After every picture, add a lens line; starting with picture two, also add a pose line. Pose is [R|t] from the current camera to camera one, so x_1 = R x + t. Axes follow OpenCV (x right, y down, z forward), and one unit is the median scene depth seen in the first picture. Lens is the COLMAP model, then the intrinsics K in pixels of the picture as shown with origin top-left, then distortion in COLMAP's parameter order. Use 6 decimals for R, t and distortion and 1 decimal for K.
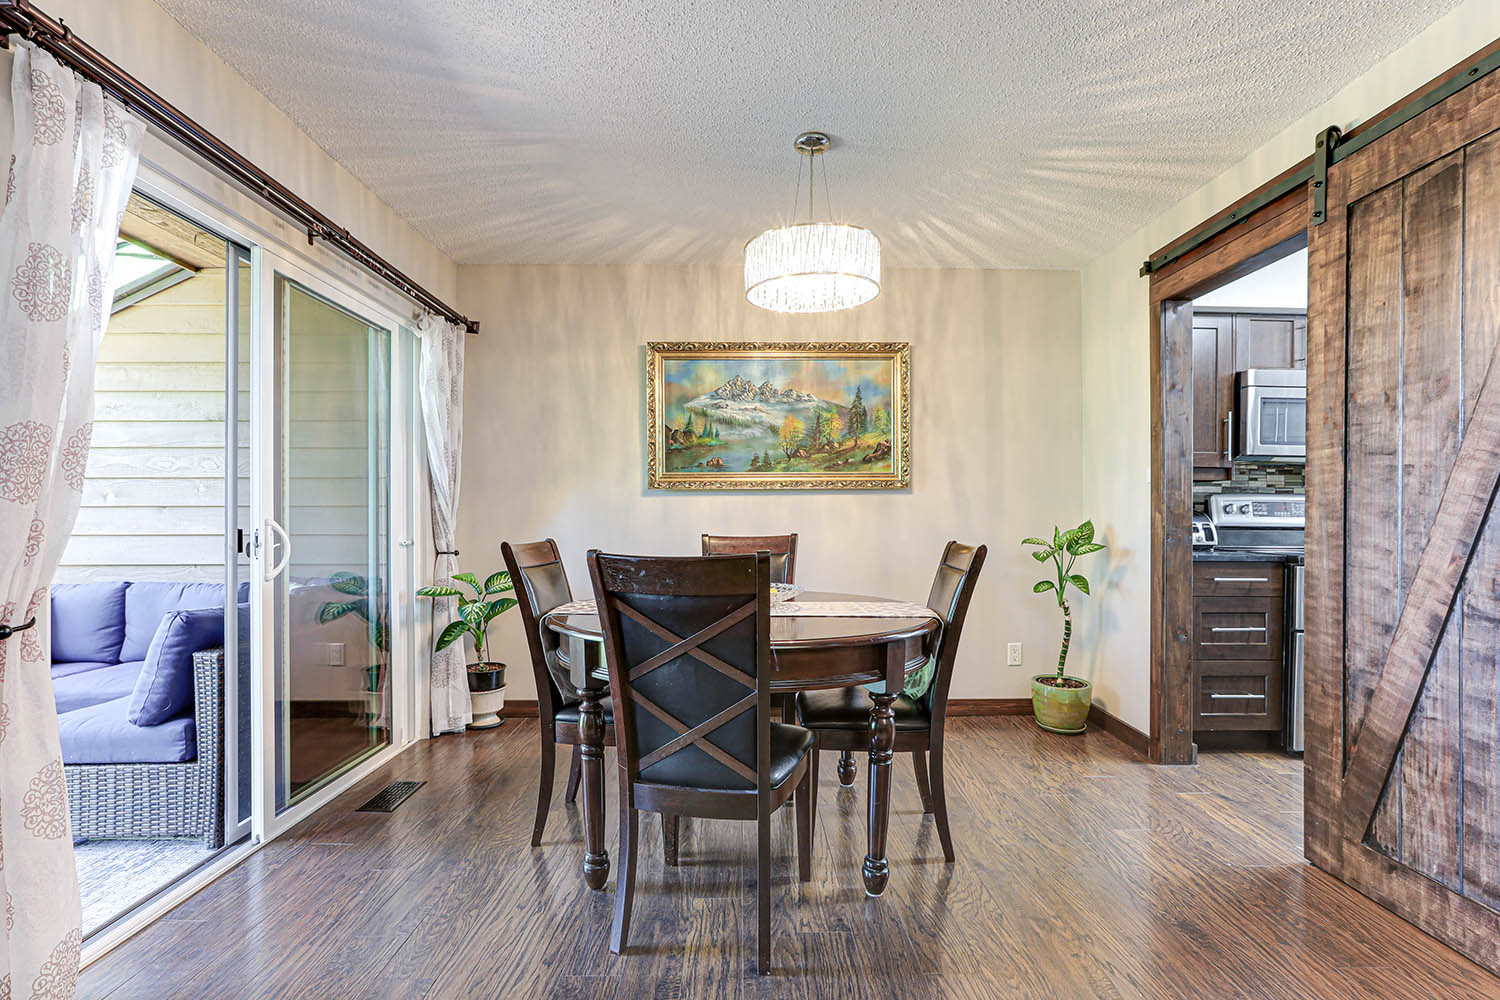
lens RADIAL K [[709.3, 0, 767.0], [0, 709.3, 514.7], [0, 0, 1]] dist [-0.049597, 0.036337]
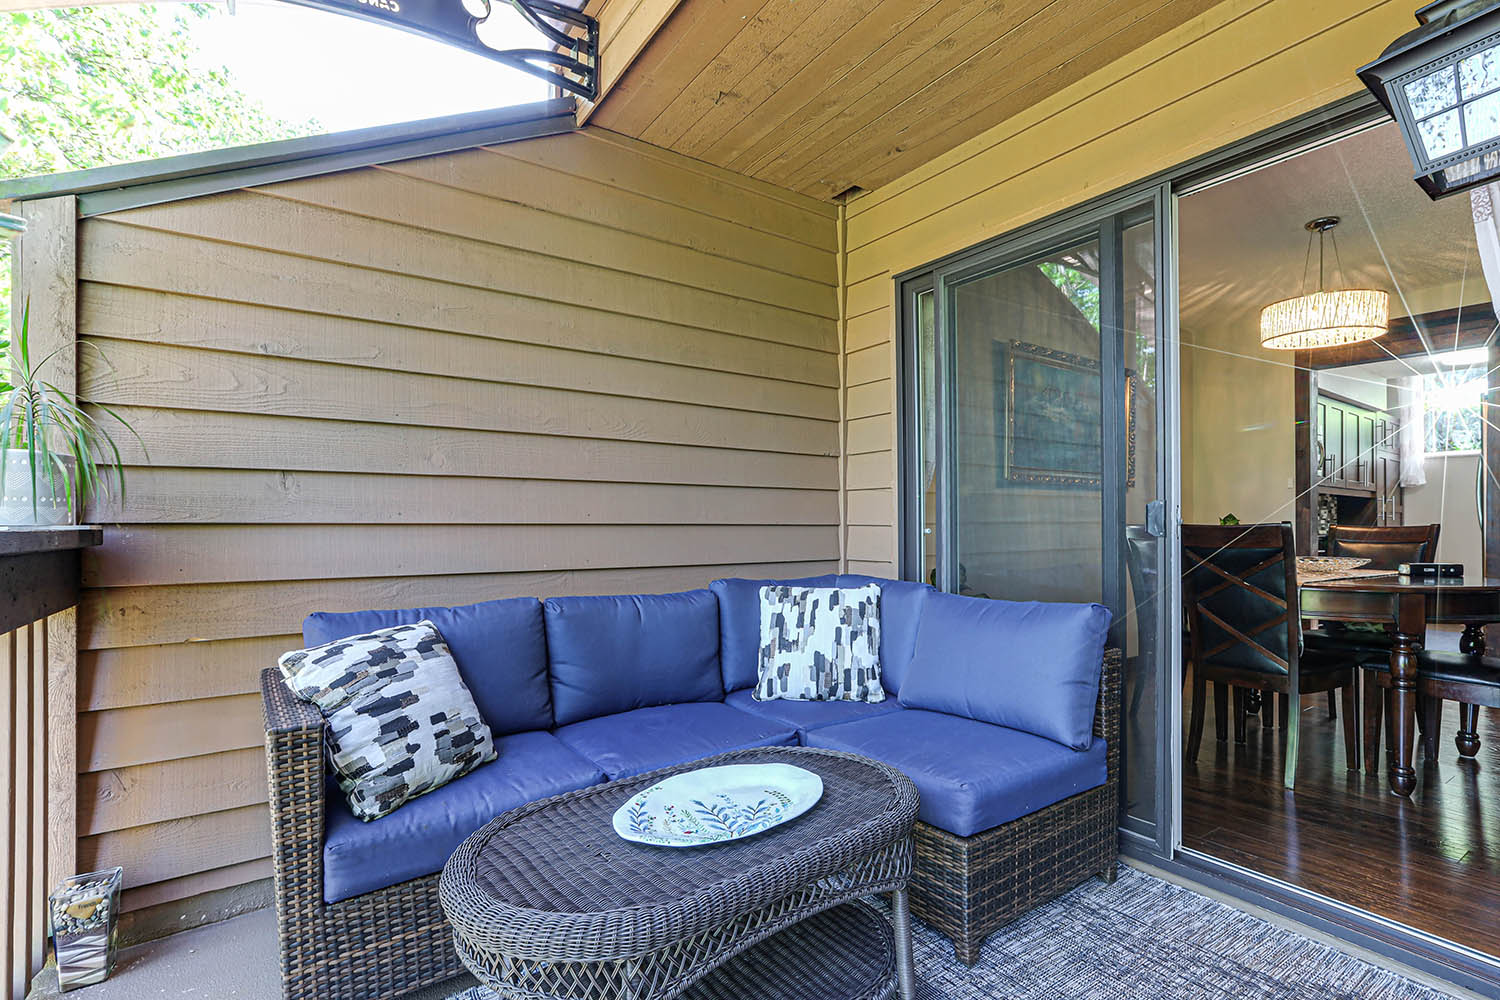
lens RADIAL K [[721.5, 0, 734.4], [0, 721.5, 520.5], [0, 0, 1]] dist [-0.040253, 0.026531]
pose [[0.827100, 0.002327, 0.562049, -1.089179], [0.002182, 0.999971, -0.007352, 0.029948], [-0.562050, 0.007307, 0.827071, 0.353052]]
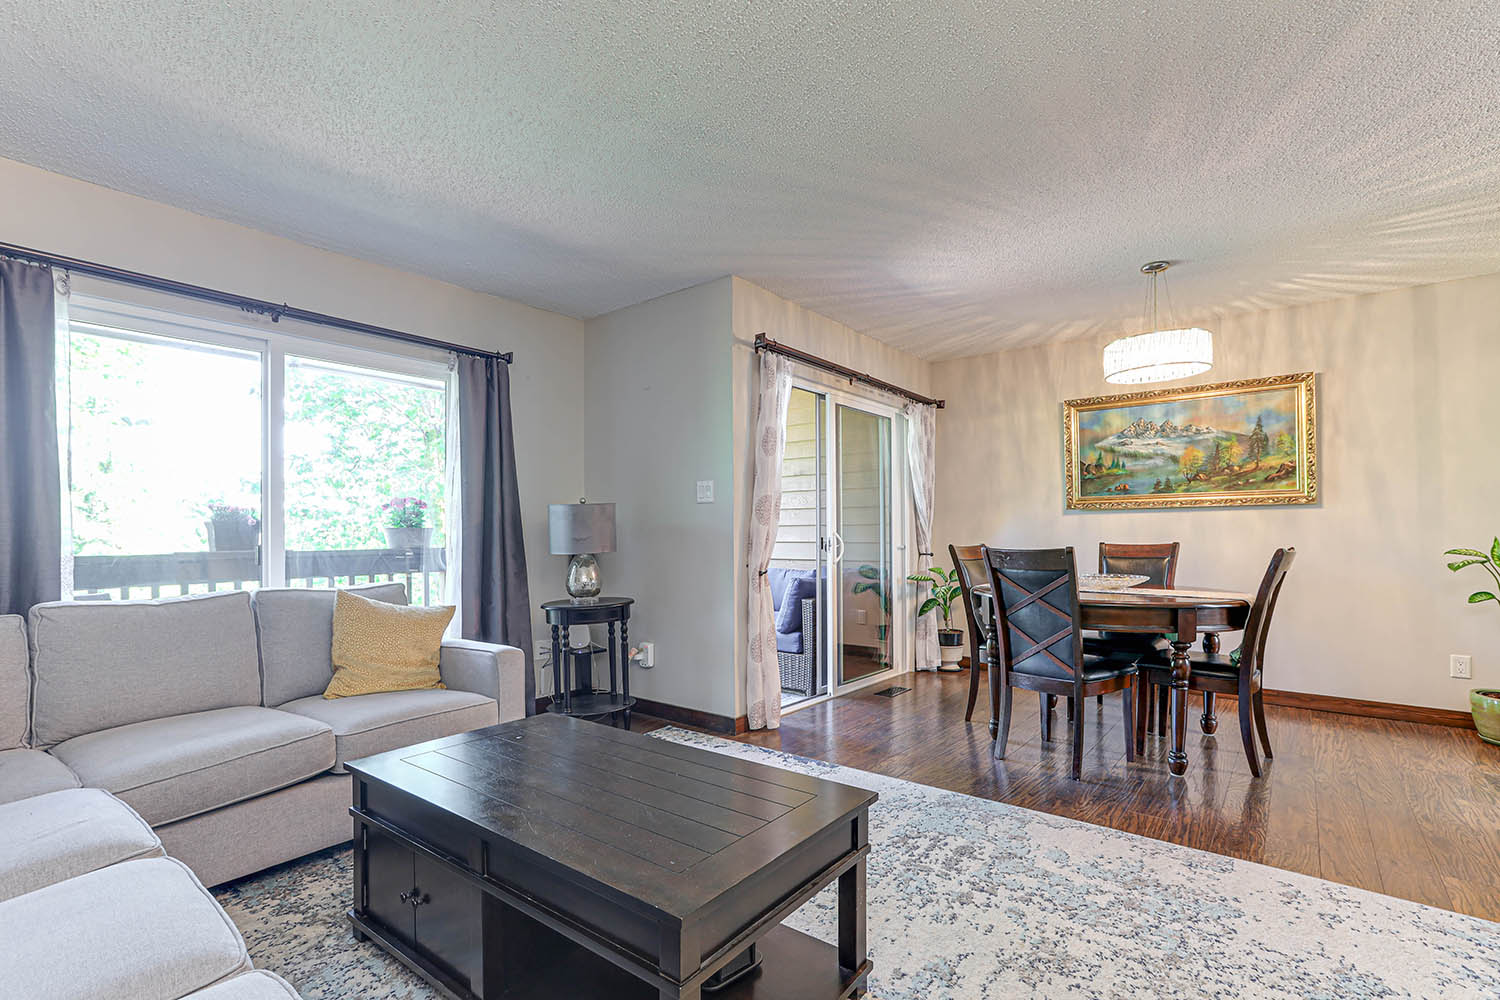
lens RADIAL K [[701.5, 0, 729.4], [0, 701.5, 527.2], [0, 0, 1]] dist [-0.031495, 0.018112]
pose [[0.748934, -0.007864, -0.662598, 0.229380], [0.004947, 0.999968, -0.006277, 0.002427], [0.662627, 0.001423, 0.748949, -0.416387]]
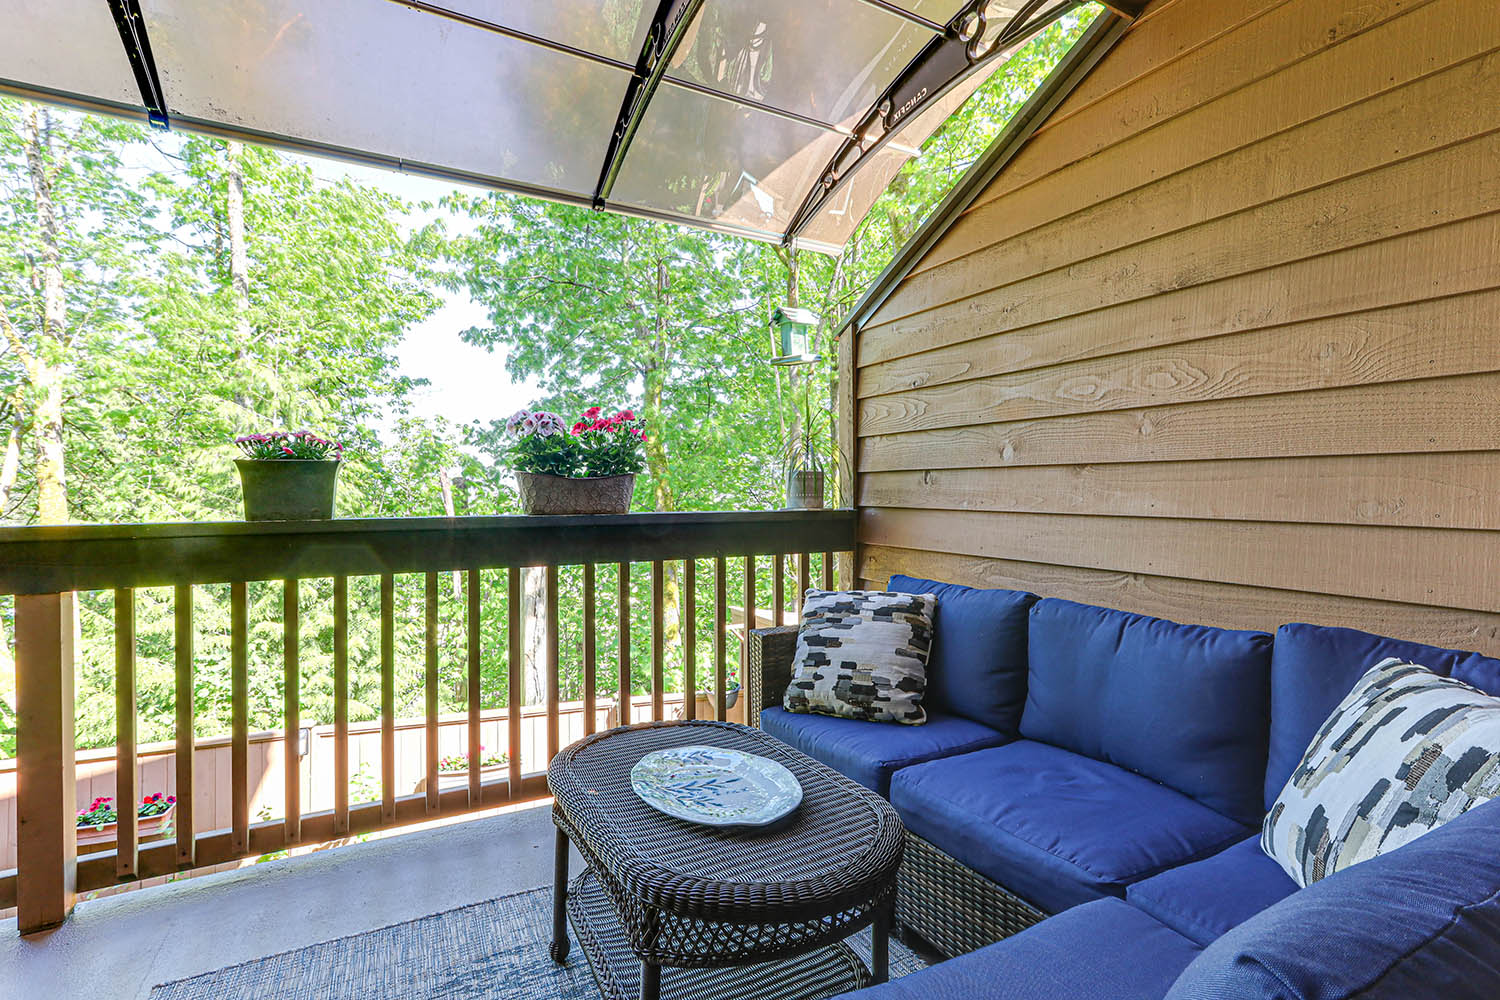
lens RADIAL K [[675.0, 0, 747.9], [0, 675.0, 503.4], [0, 0, 1]] dist [-0.042356, 0.022543]
pose [[0.475716, 0.010835, -0.879532, -0.521415], [-0.003124, 0.999939, 0.010629, 0.013705], [0.879593, -0.002309, 0.475721, 0.510814]]
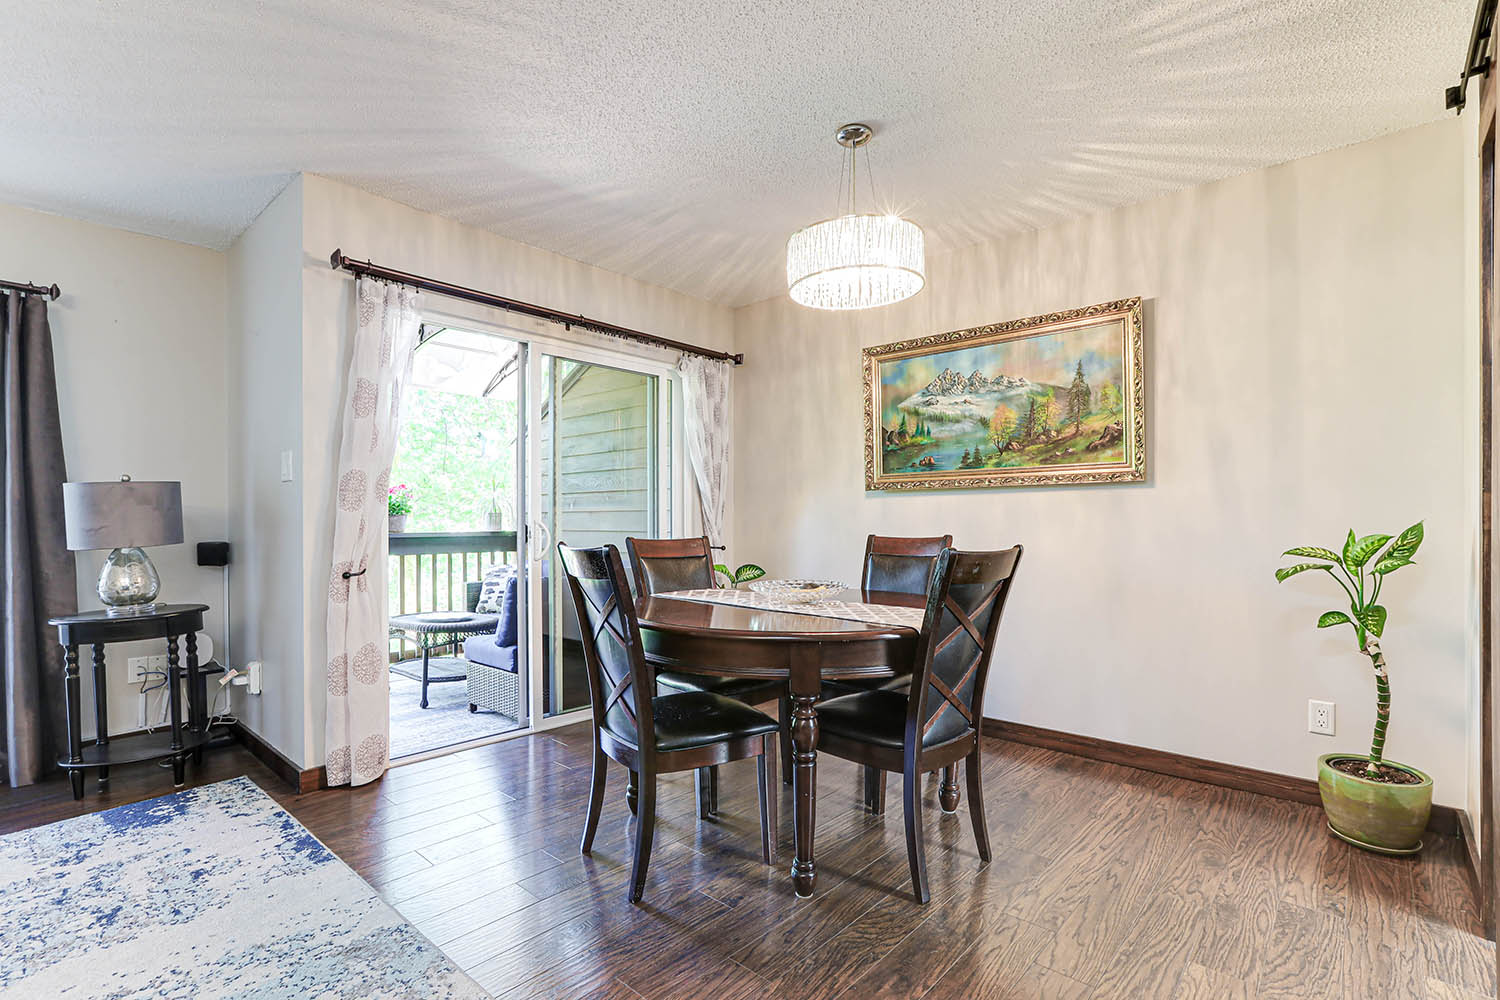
lens RADIAL K [[721.5, 0, 734.4], [0, 721.5, 520.5], [0, 0, 1]] dist [-0.040253, 0.026531]
pose [[0.719385, -0.000011, -0.694612, 0.422443], [0.003774, 0.999985, 0.003893, 0.002177], [0.694601, -0.005422, 0.719375, 0.109369]]
